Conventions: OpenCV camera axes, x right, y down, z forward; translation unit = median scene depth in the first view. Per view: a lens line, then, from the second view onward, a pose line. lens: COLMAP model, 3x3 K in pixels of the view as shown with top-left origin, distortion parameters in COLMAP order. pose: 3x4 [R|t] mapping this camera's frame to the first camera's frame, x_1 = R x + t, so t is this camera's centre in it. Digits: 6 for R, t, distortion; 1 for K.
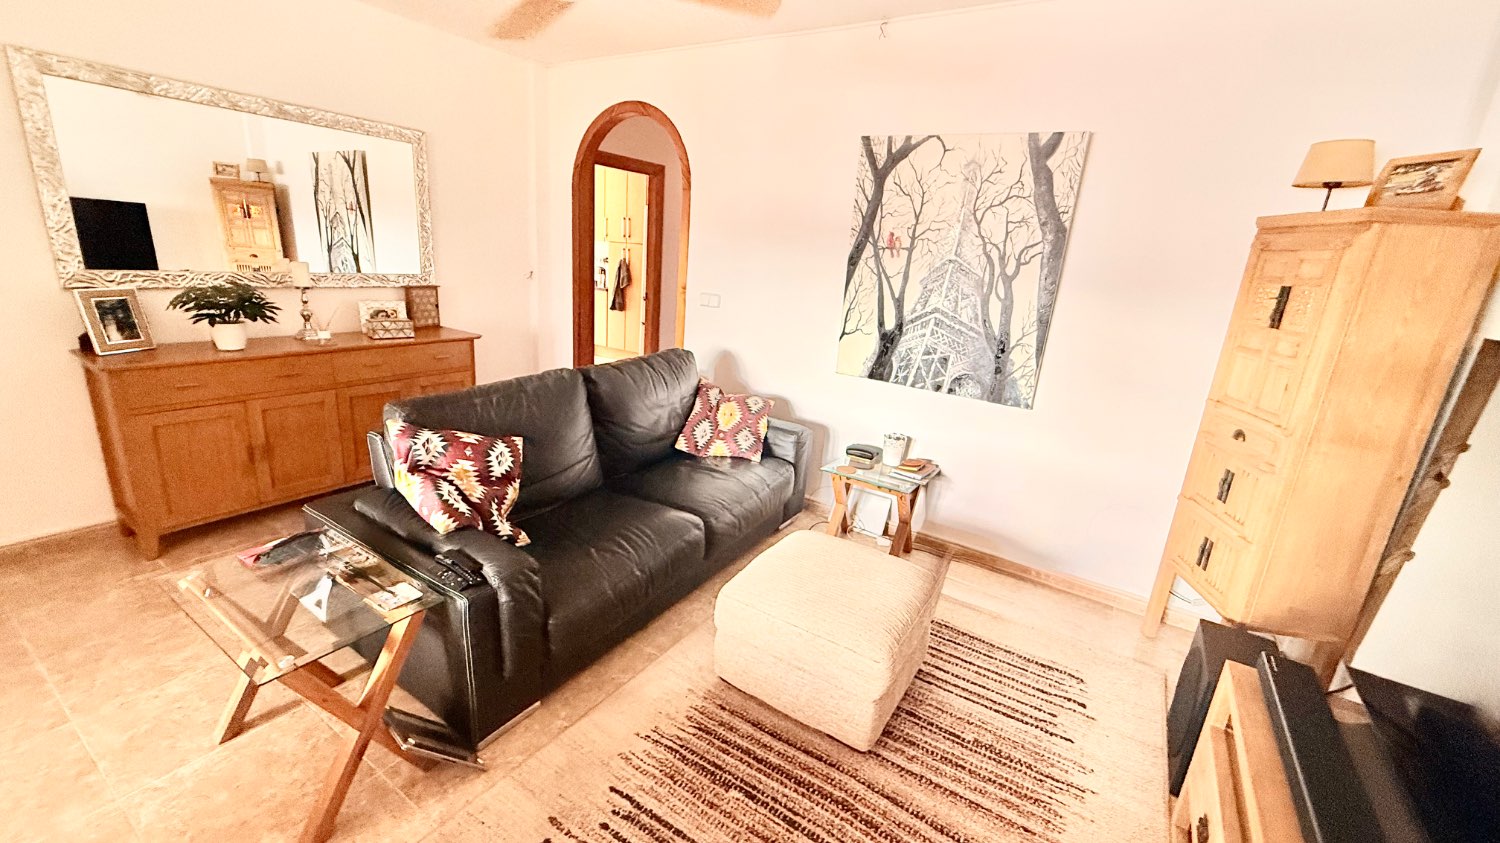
lens RADIAL K [[598.2, 0, 747.7], [0, 598.2, 421.6], [0, 0, 1]] dist [0.000260, 0.000065]
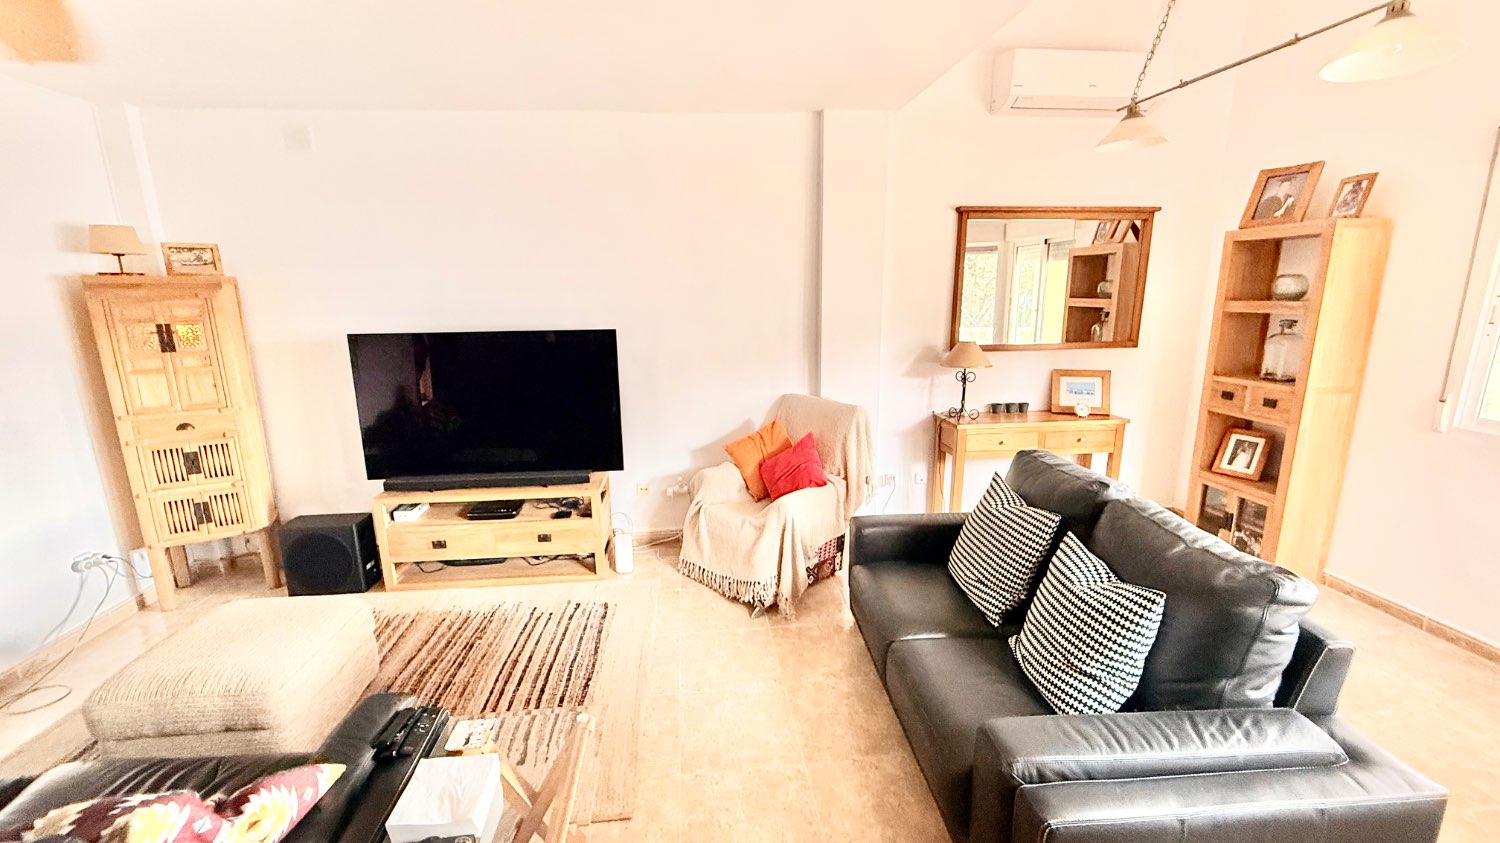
lens RADIAL K [[598.2, 0, 743.5], [0, 598.2, 419.7], [0, 0, 1]] dist [0.000260, 0.000065]
pose [[-0.624002, -0.226166, 0.747977, -0.782569], [0.189713, 0.884715, 0.425780, -0.252147], [-0.758044, 0.407589, -0.509157, 0.513340]]
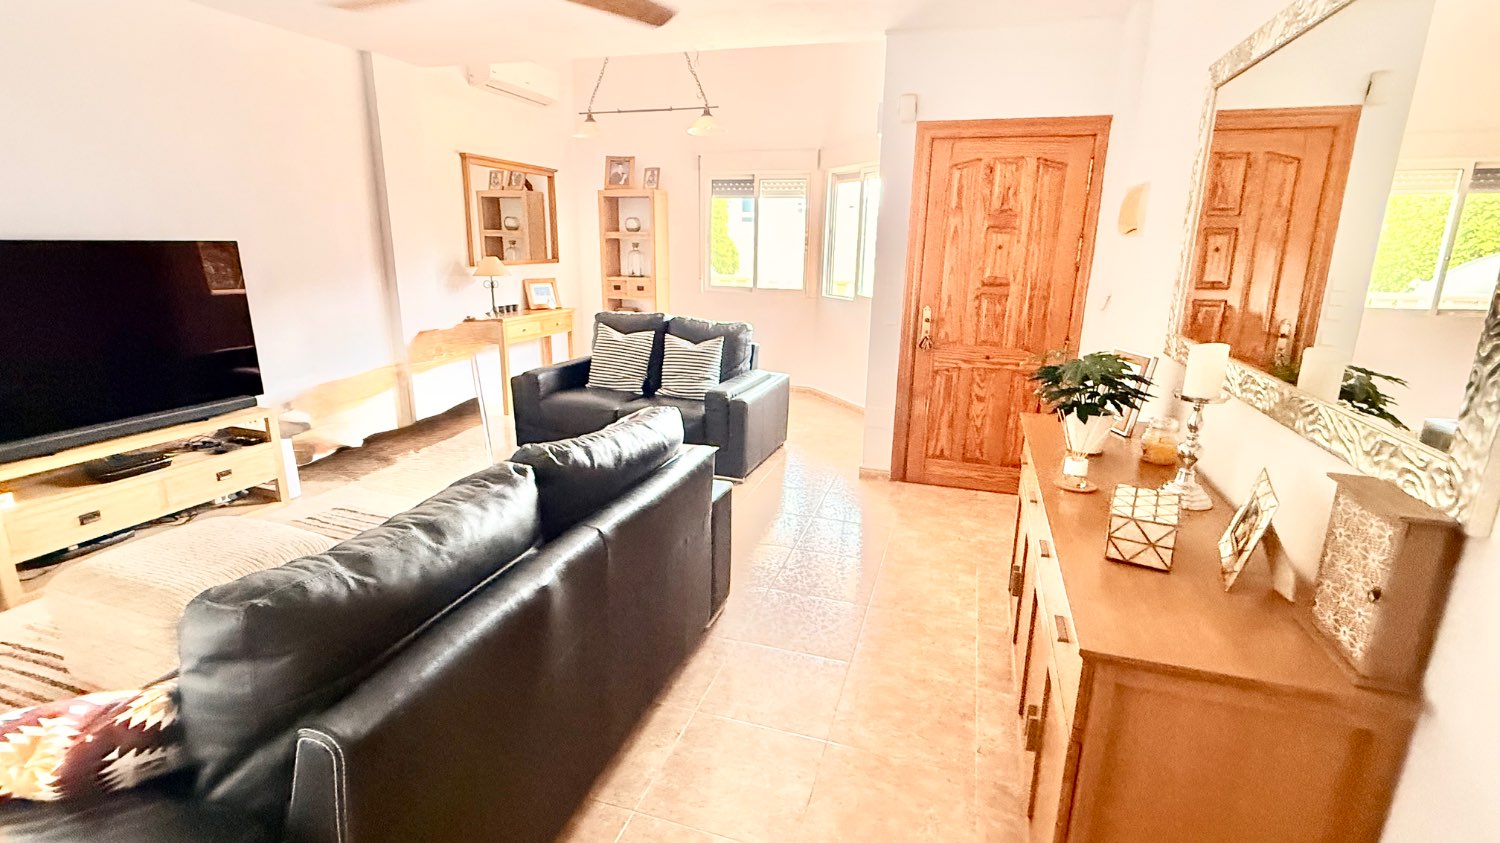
lens RADIAL K [[691.3, 0, 750.2], [0, 691.3, 423.0], [0, 0, 1]] dist [-0.000545, -0.000352]
pose [[-0.961389, -0.017714, -0.274622, -0.288014], [-0.155652, 0.857963, 0.489563, -0.435463], [0.226943, 0.513406, -0.827593, 1.446542]]
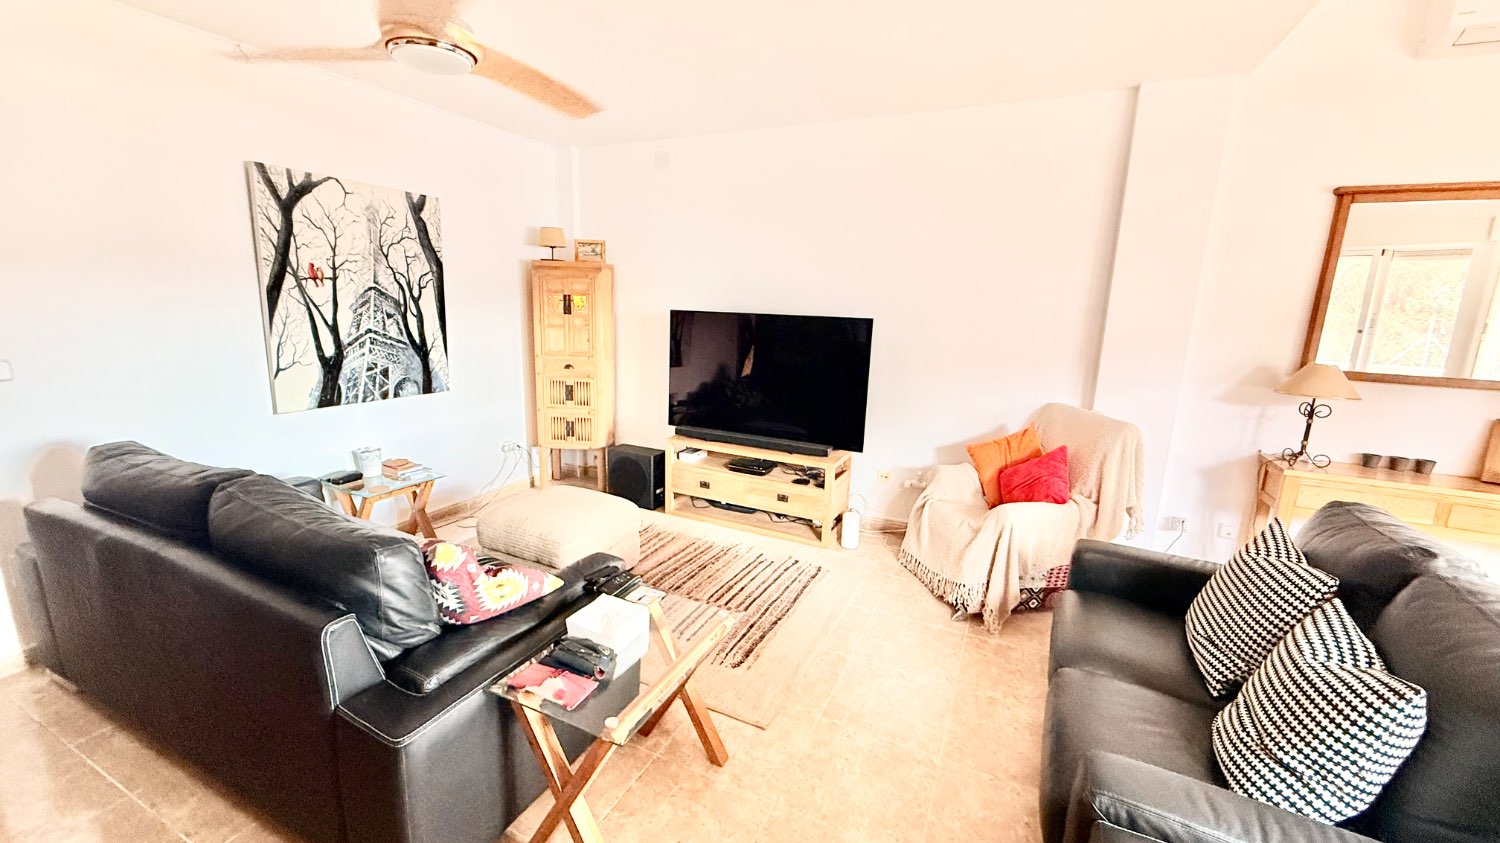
lens RADIAL K [[598.2, 0, 744.4], [0, 598.2, 420.0], [0, 0, 1]] dist [0.000260, 0.000065]
pose [[-0.123300, -0.270255, 0.954861, -0.917717], [0.239724, 0.925595, 0.292928, -0.192249], [-0.962979, 0.265021, -0.049339, 0.411464]]
